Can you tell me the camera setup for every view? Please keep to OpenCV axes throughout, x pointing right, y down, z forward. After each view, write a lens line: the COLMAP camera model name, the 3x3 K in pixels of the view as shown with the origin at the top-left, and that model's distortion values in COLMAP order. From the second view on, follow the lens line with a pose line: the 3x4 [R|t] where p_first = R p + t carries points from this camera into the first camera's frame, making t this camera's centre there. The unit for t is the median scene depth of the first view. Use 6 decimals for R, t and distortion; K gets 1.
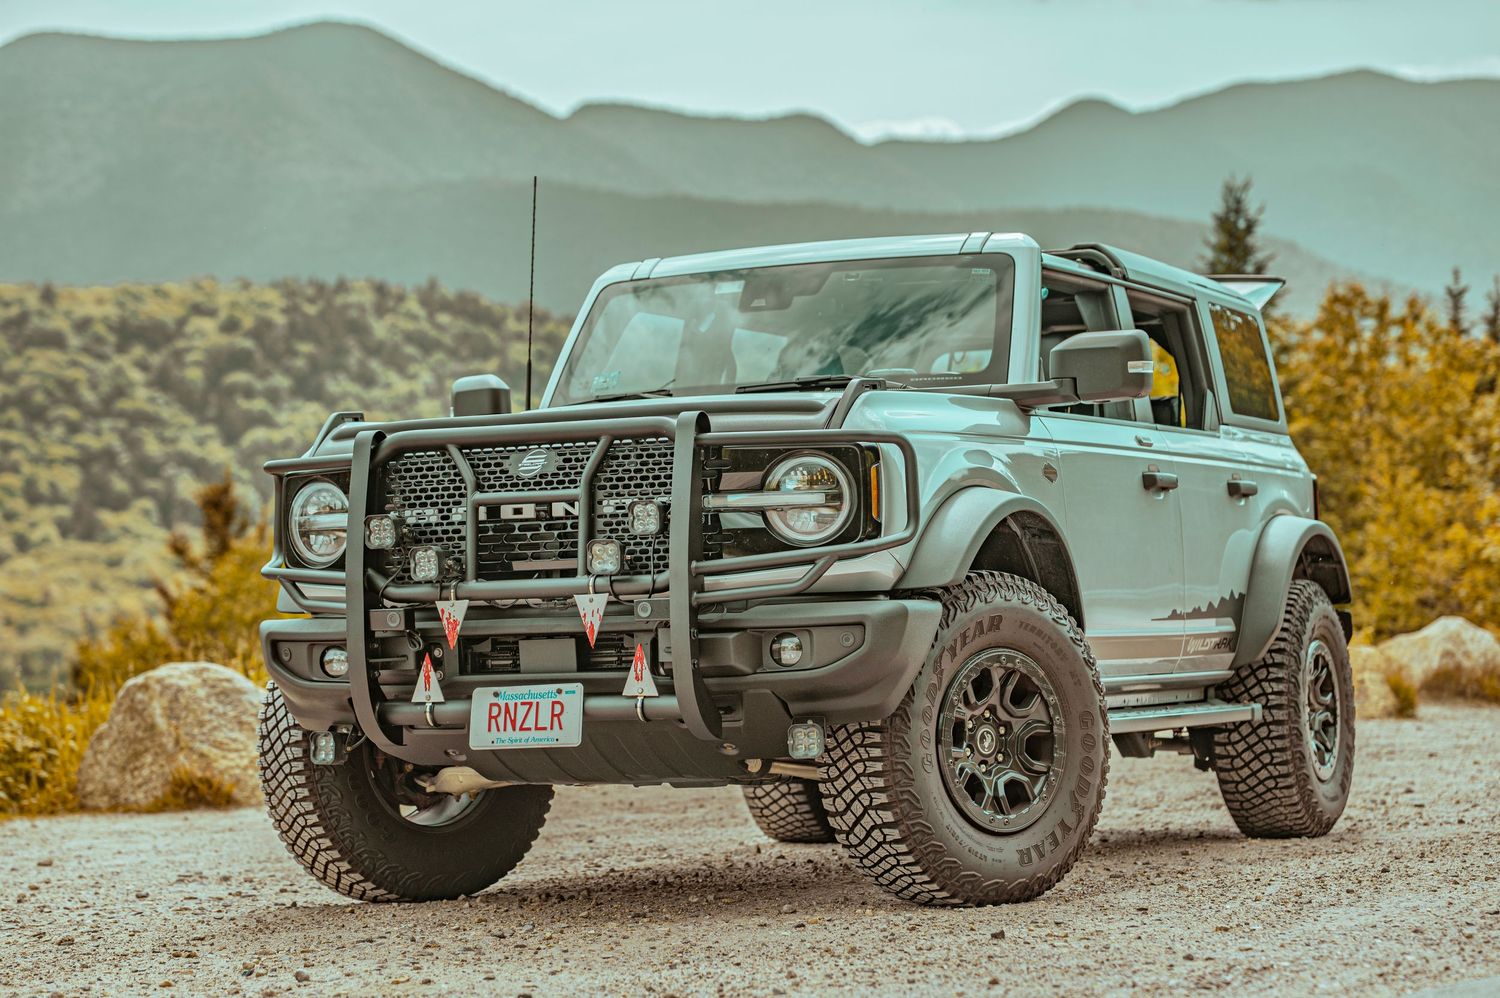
lens RADIAL K [[3653.9, 0, 751.0], [0, 3653.9, 498.3], [0, 0, 1]] dist [0.014214, 0.000000]
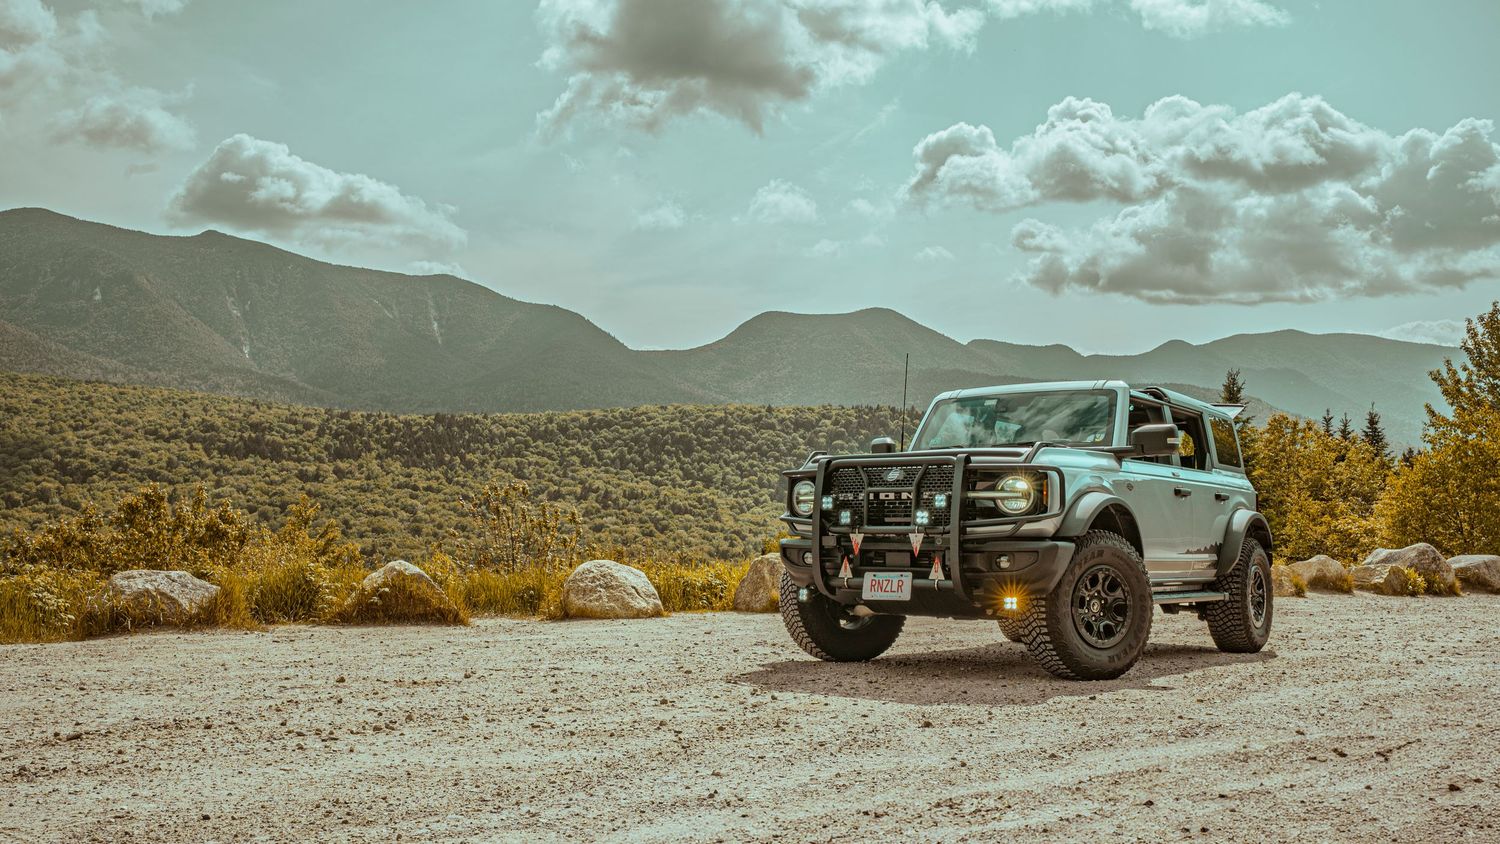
lens RADIAL K [[1376.4, 0, 745.1], [0, 1376.4, 448.3], [0, 0, 1]] dist [-0.008474, 0.000000]
pose [[0.977450, 0.026963, -0.209438, 0.026078], [-0.033221, 0.999099, -0.026419, -0.000425], [0.208537, 0.032781, 0.977465, 0.119814]]
